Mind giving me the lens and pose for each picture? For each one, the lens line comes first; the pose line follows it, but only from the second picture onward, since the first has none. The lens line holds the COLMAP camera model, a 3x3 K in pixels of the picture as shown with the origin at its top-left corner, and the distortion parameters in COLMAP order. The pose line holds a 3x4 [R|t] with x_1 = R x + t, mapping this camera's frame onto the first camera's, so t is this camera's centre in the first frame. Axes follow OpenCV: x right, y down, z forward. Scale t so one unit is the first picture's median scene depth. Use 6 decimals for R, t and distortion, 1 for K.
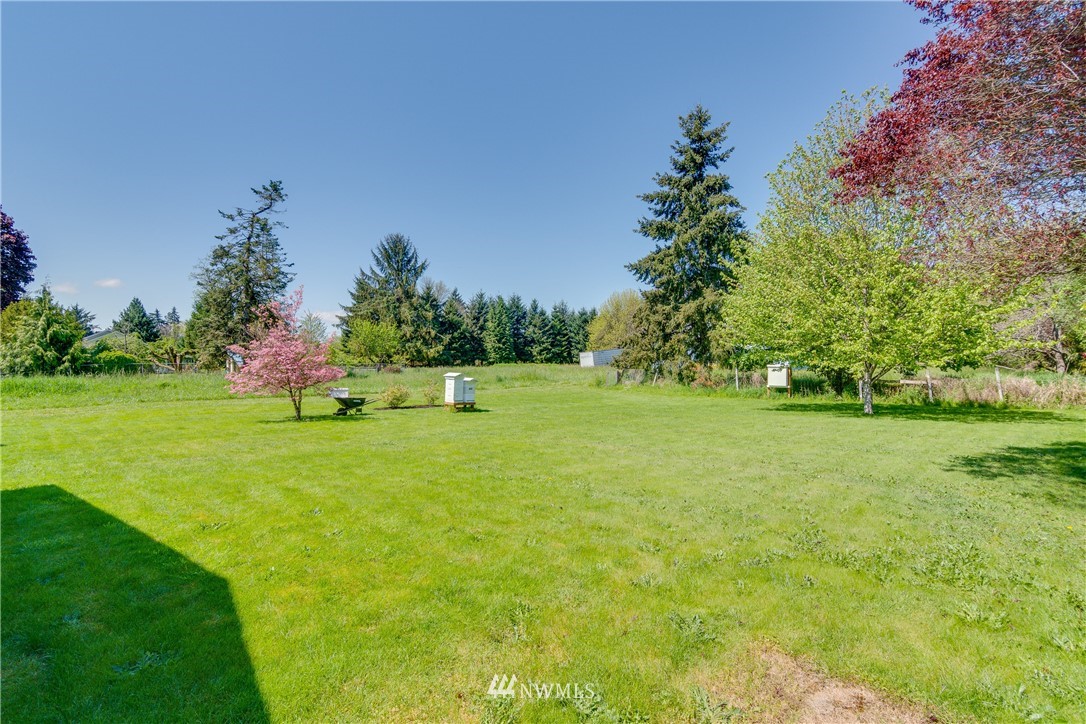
lens RADIAL K [[521.9, 0, 538.5], [0, 521.9, 366.6], [0, 0, 1]] dist [0.001534, 0.001096]
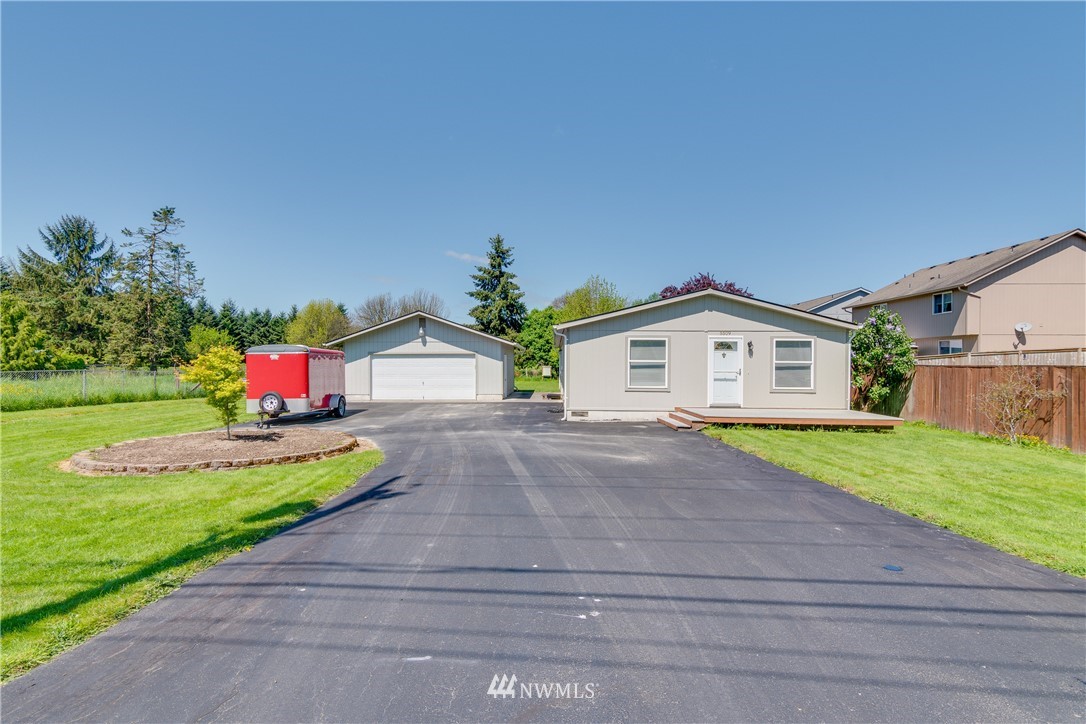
lens RADIAL K [[521.9, 0, 538.5], [0, 521.9, 366.6], [0, 0, 1]] dist [0.001534, 0.001096]
pose [[0.729231, -0.000601, 0.684268, -0.442069], [-0.000721, 0.999998, 0.001646, -0.002586], [-0.684268, -0.001694, 0.729229, -0.255115]]
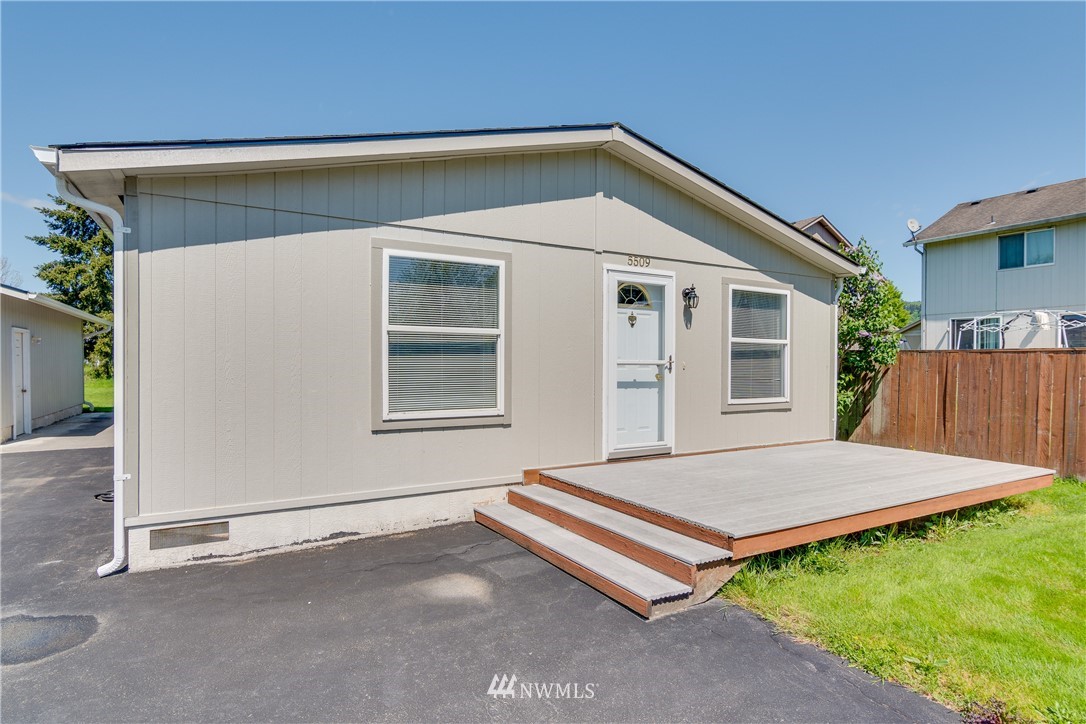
lens RADIAL K [[565.8, 0, 537.7], [0, 565.8, 365.4], [0, 0, 1]] dist [0.001400, 0.001260]
pose [[0.268573, -0.005195, 0.963245, -0.328693], [0.002687, 0.999986, 0.004644, -0.000357], [-0.963255, 0.001341, 0.268583, -0.159868]]
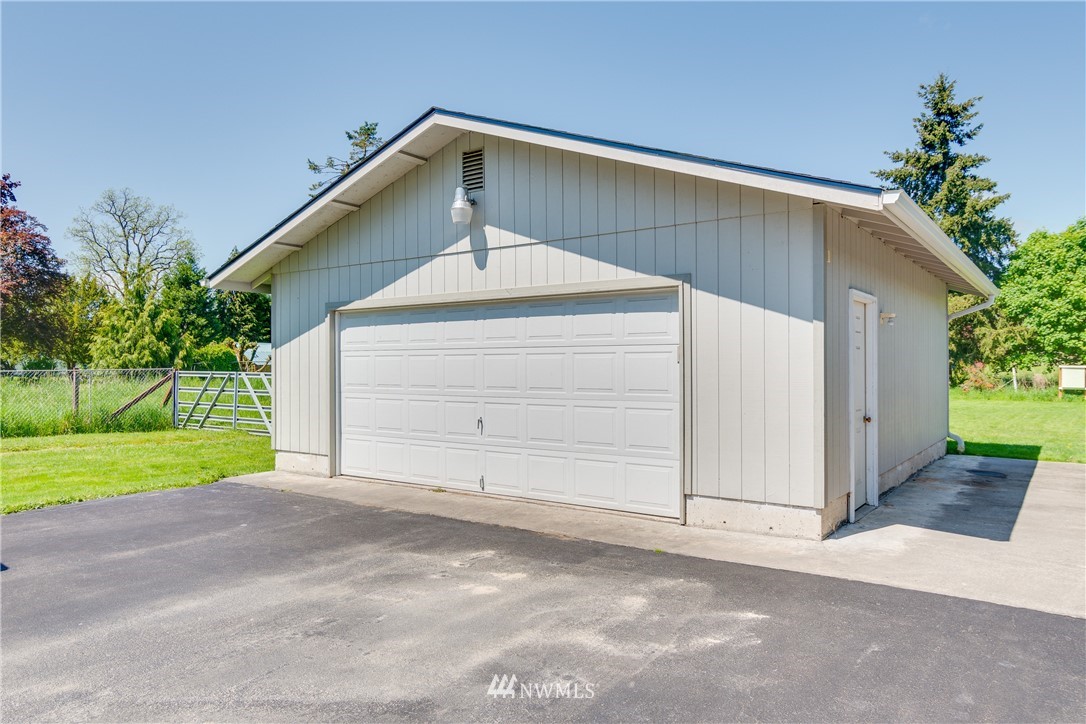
lens RADIAL K [[750.7, 0, 527.3], [0, 750.7, 364.3], [0, 0, 1]] dist [0.001022, 0.003224]
pose [[0.988730, 0.003410, 0.149670, -0.278094], [-0.003177, 0.999993, -0.001796, -0.000290], [-0.149675, 0.001300, 0.988734, -0.076908]]
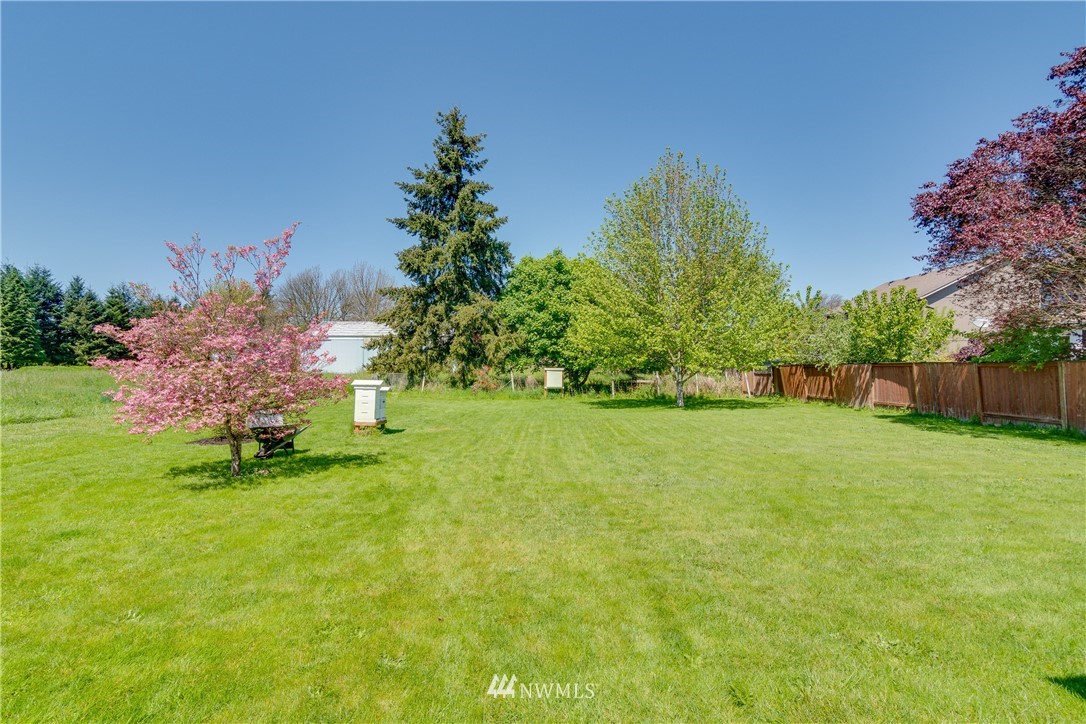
lens RADIAL K [[521.9, 0, 538.5], [0, 521.9, 366.6], [0, 0, 1]] dist [0.001534, 0.001096]
pose [[0.708344, 0.000988, 0.705866, -0.134934], [0.002954, 0.999986, -0.004364, -0.000834], [-0.705861, 0.005177, 0.708332, 0.089240]]
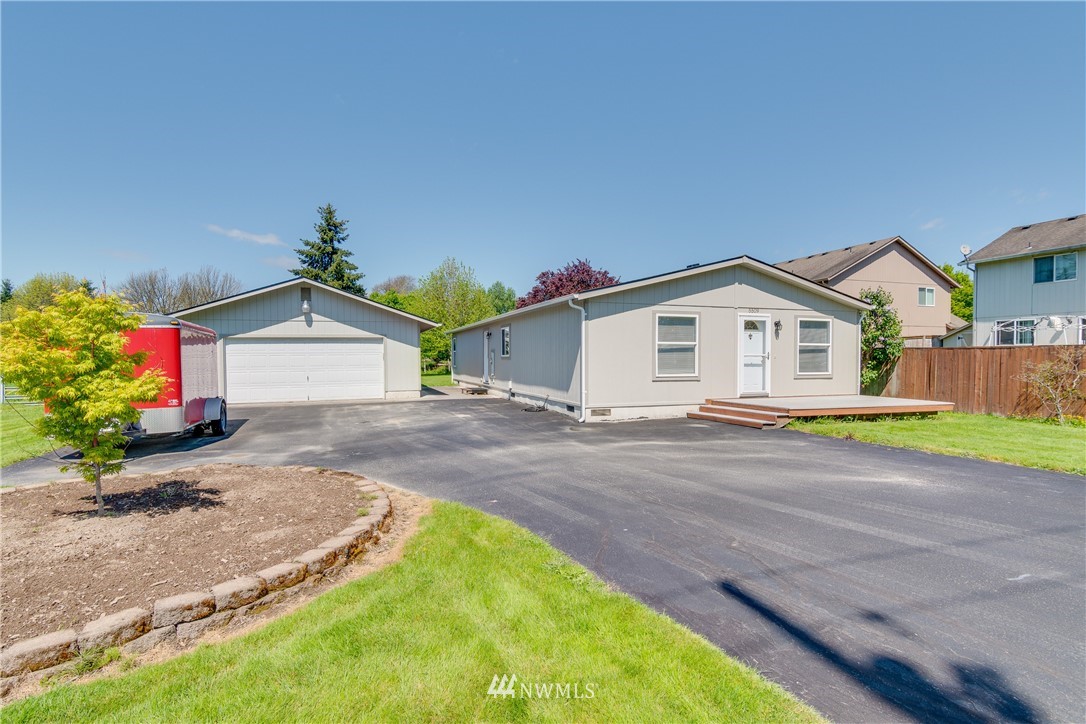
lens RADIAL K [[521.9, 0, 538.5], [0, 521.9, 366.6], [0, 0, 1]] dist [0.001534, 0.001096]
pose [[0.439042, -0.018832, 0.898269, -0.437823], [0.007294, 0.999822, 0.017396, -0.000090], [-0.898437, -0.001085, 0.439101, -0.164037]]
